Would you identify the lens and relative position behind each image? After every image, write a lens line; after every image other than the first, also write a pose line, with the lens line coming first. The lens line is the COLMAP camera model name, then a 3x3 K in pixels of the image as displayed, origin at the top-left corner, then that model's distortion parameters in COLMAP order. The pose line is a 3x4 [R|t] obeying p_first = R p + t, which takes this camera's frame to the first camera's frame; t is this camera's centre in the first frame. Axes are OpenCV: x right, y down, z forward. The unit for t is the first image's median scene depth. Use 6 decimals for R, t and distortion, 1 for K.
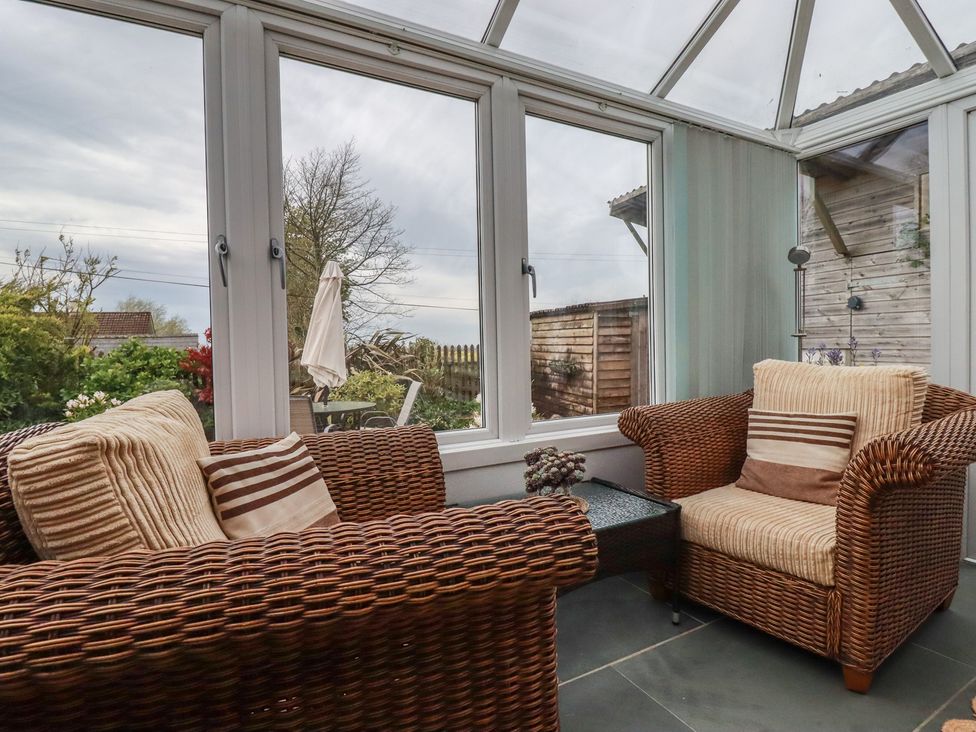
lens RADIAL K [[510.3, 0, 486.6], [0, 510.3, 359.3], [0, 0, 1]] dist [0.001705, -0.015440]
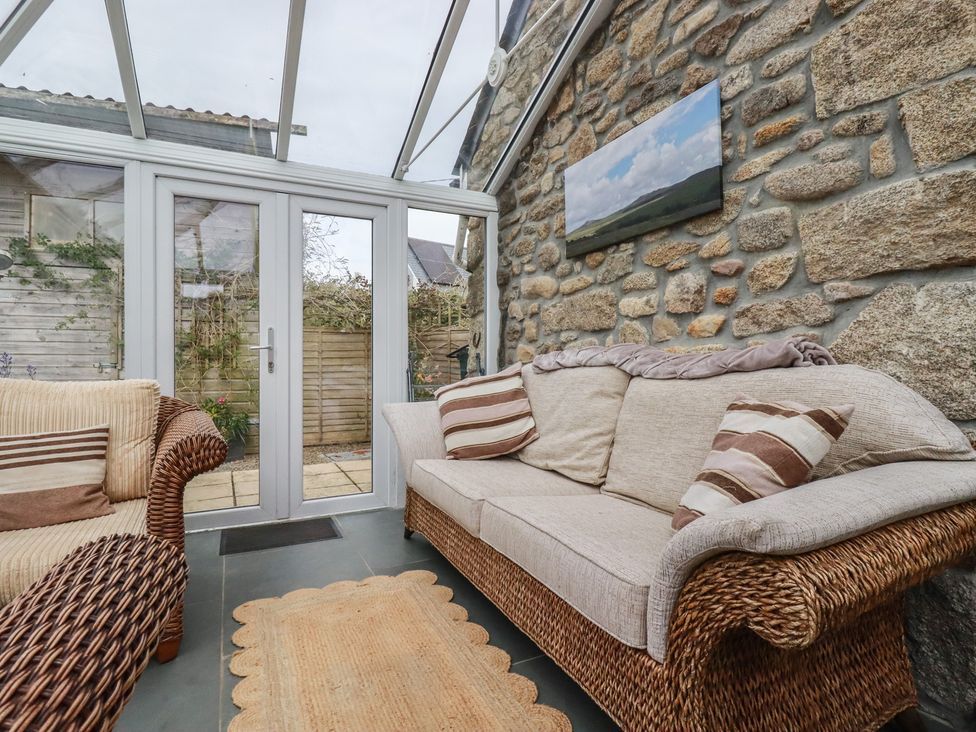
lens RADIAL K [[510.3, 0, 486.6], [0, 510.3, 359.3], [0, 0, 1]] dist [0.001705, -0.015440]
pose [[0.034486, 0.011973, 0.999333, -0.275797], [0.024337, 0.999622, -0.012816, 0.001138], [-0.999109, 0.024763, 0.034181, 0.143938]]
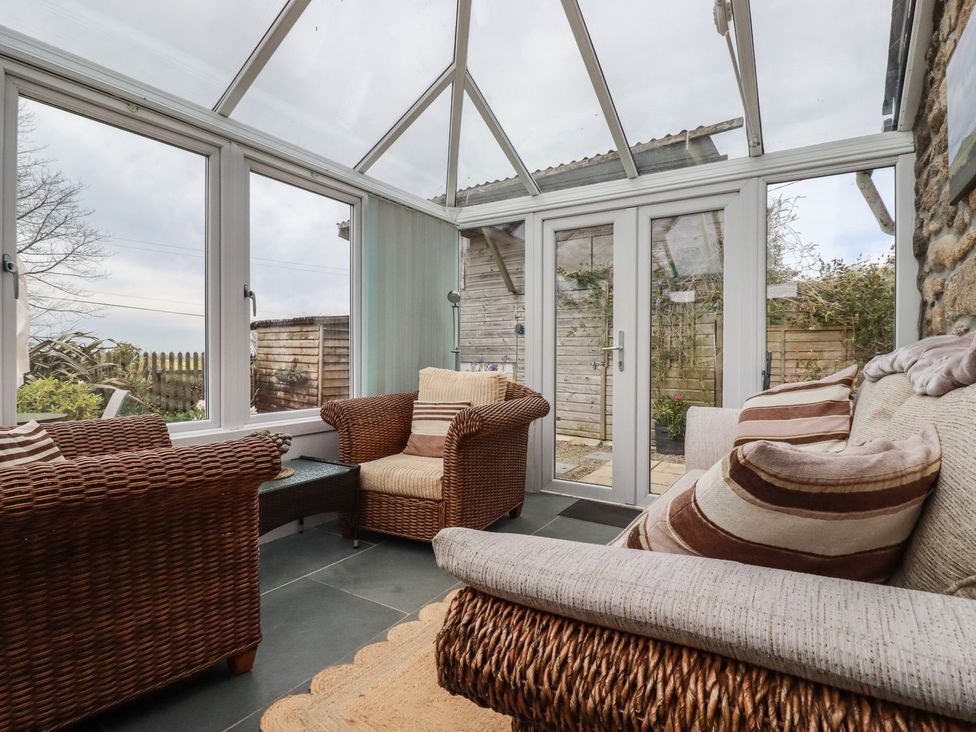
lens RADIAL K [[510.3, 0, 486.6], [0, 510.3, 359.3], [0, 0, 1]] dist [0.001705, -0.015440]
pose [[0.874118, 0.020529, 0.485280, -0.015766], [-0.009405, 0.999634, -0.025347, 0.013842], [-0.485623, 0.017592, 0.873992, -0.390456]]
